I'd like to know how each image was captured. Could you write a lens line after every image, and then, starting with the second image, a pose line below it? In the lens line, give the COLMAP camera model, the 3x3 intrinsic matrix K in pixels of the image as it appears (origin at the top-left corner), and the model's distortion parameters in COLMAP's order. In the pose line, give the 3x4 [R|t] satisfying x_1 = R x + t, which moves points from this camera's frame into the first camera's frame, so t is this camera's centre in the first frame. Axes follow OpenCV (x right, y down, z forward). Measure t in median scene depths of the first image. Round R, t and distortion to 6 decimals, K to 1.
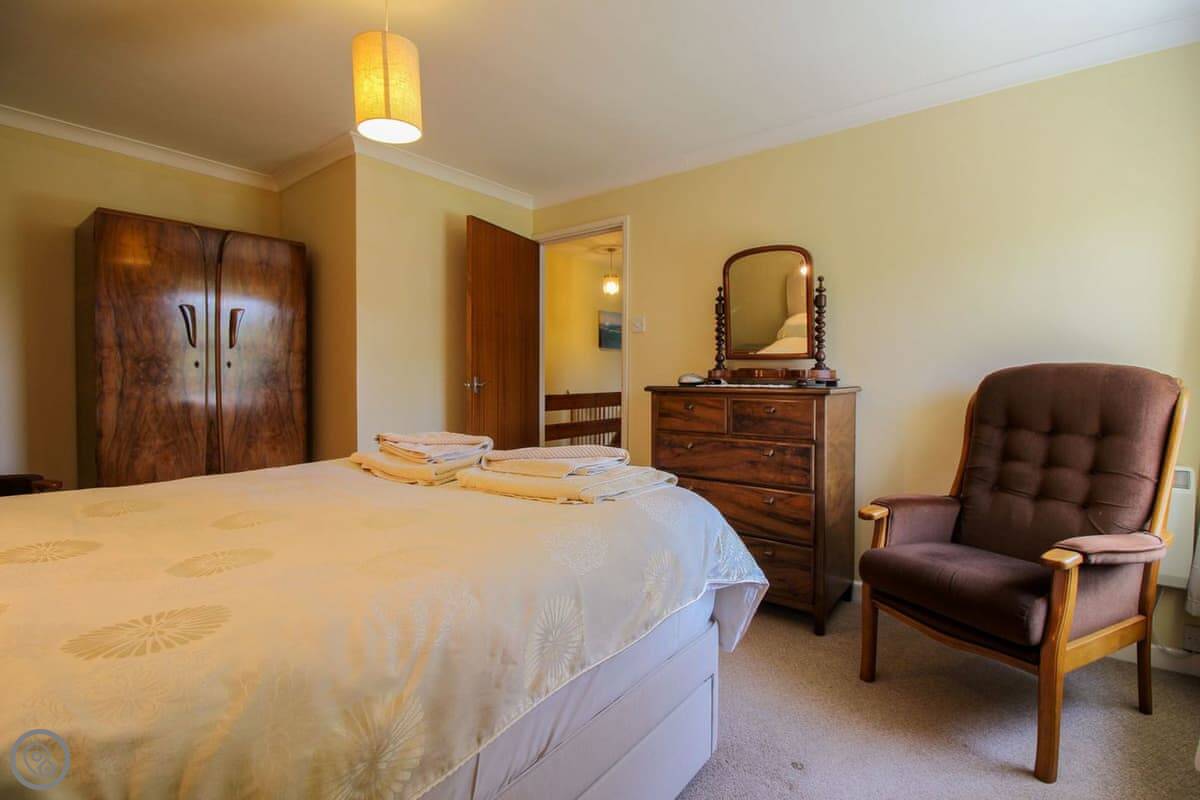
lens RADIAL K [[573.1, 0, 576.8], [0, 573.1, 380.5], [0, 0, 1]] dist [-0.000314, -0.000089]
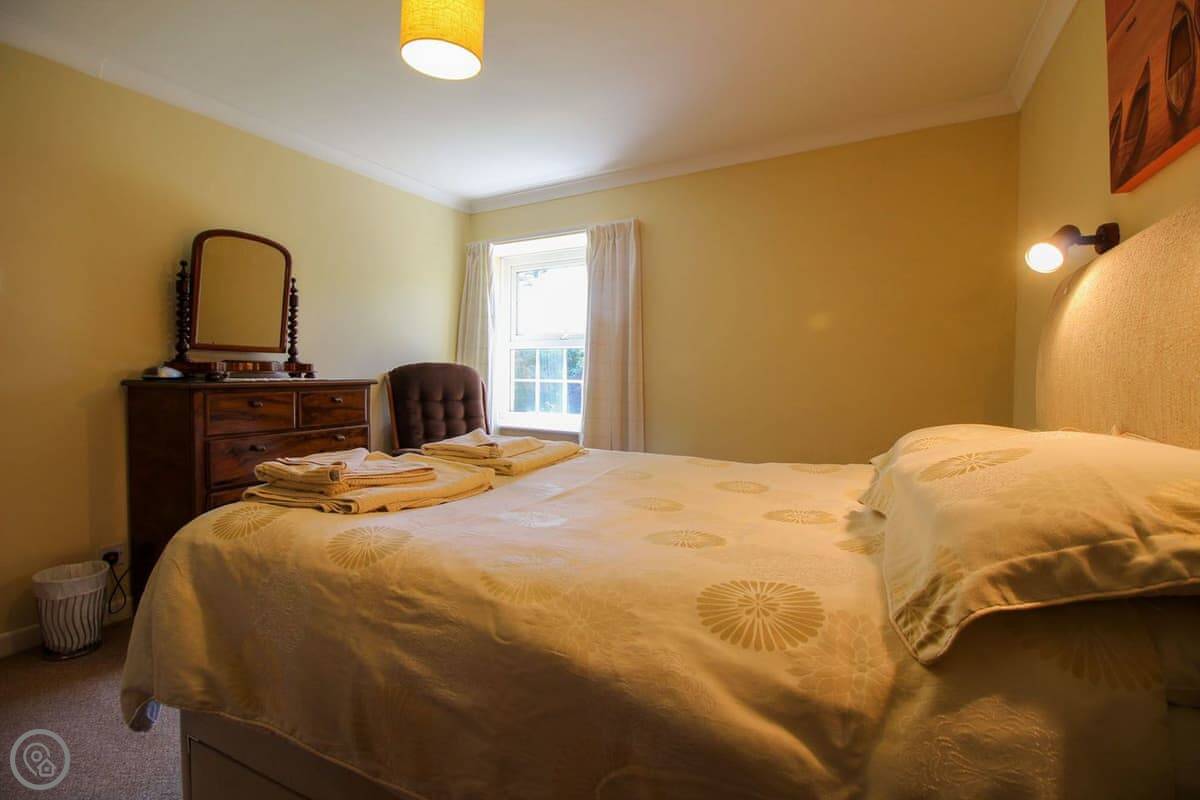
lens RADIAL K [[556.6, 0, 601.8], [0, 556.6, 385.9], [0, 0, 1]] dist [0.003317, -0.014302]
pose [[-0.199258, -0.029255, 0.979510, -1.021918], [0.001239, 0.999546, 0.030106, -0.010211], [-0.979946, 0.007212, -0.199131, 0.886965]]
